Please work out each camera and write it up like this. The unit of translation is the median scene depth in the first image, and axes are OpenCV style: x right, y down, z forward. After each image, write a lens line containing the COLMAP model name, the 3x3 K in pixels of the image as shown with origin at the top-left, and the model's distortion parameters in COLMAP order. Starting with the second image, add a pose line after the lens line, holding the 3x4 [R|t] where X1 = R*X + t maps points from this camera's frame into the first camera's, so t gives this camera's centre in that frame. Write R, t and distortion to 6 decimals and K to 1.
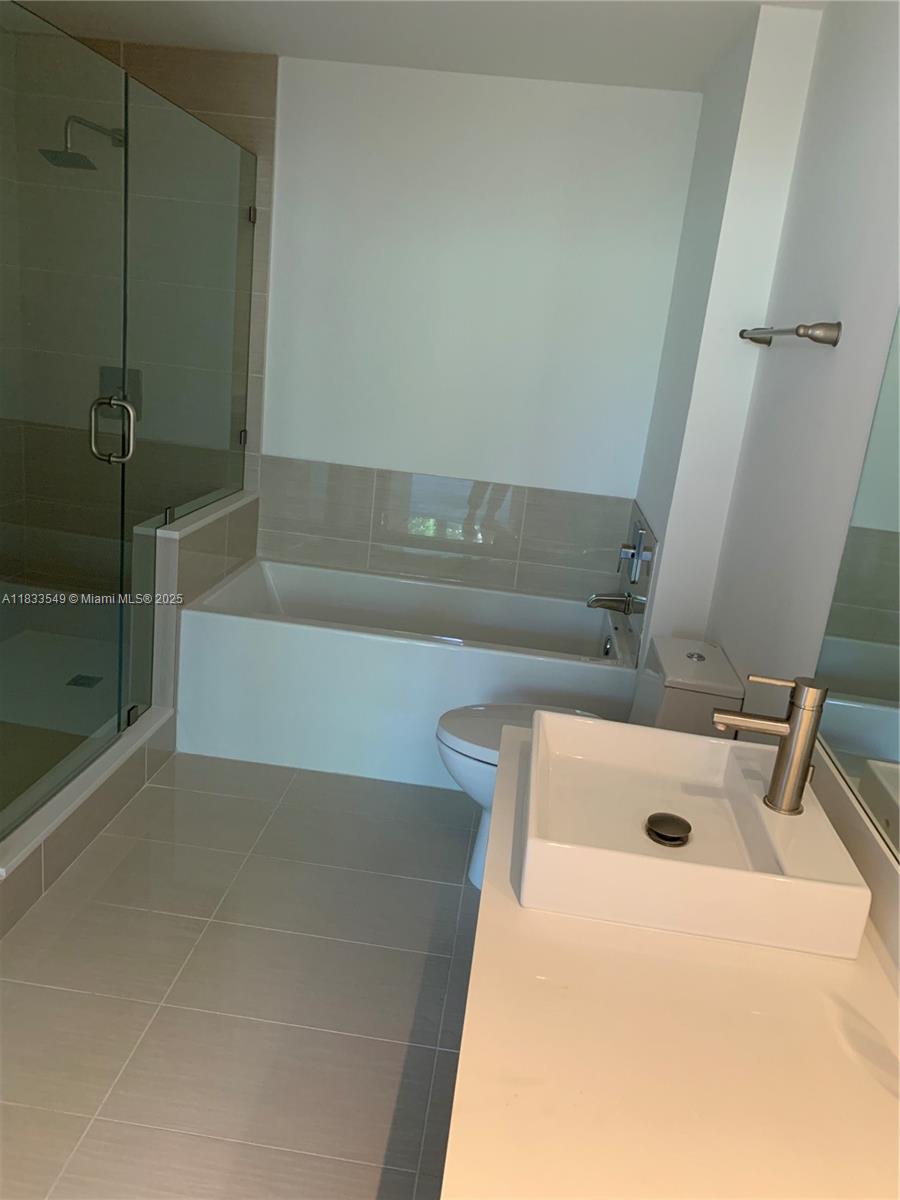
lens RADIAL K [[924.6, 0, 450.0], [0, 924.6, 600.0], [0, 0, 1]] dist [0.001284, 0.004394]
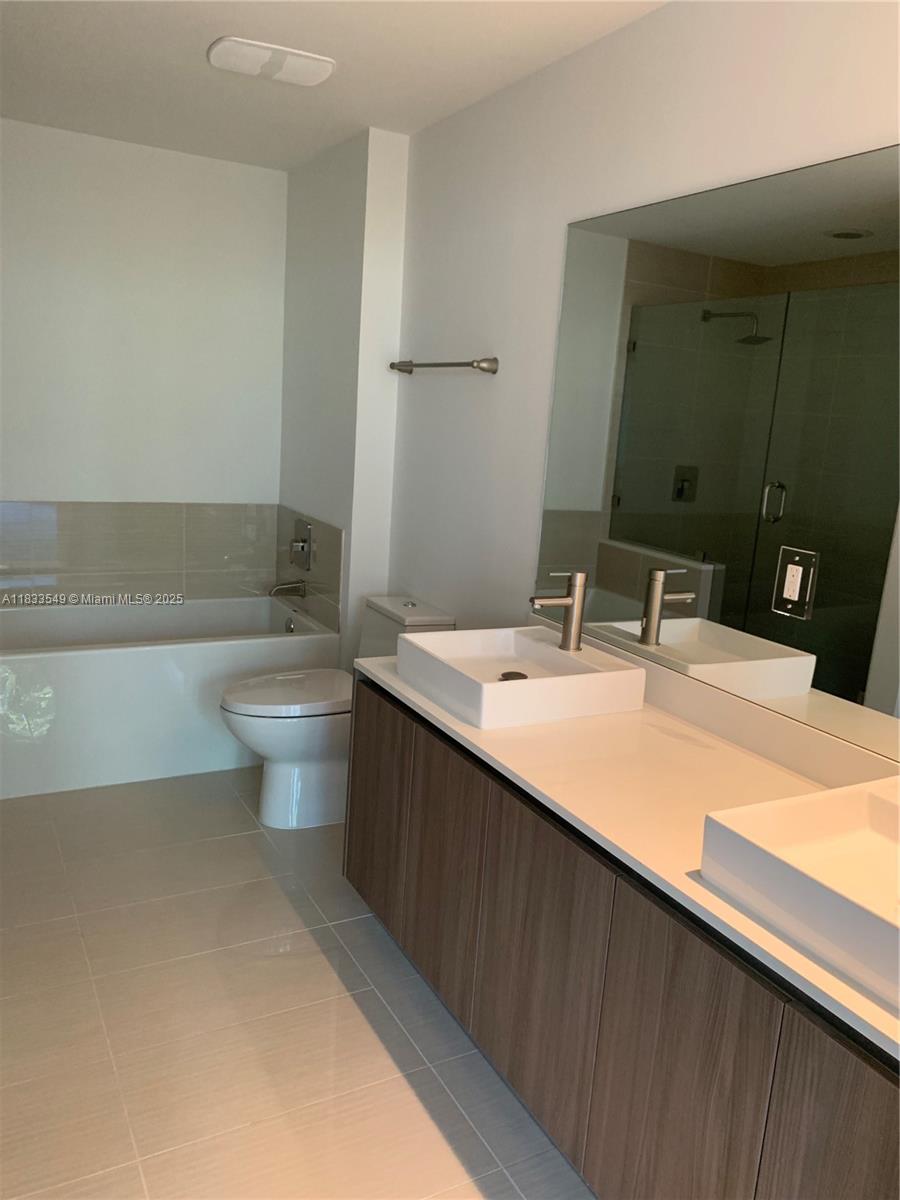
lens RADIAL K [[924.6, 0, 450.0], [0, 924.6, 600.0], [0, 0, 1]] dist [0.001284, 0.004394]
pose [[0.837138, -0.152456, 0.525316, -0.318889], [0.167206, 0.985727, 0.019618, 0.031022], [-0.520809, 0.071413, 0.850681, -0.142304]]
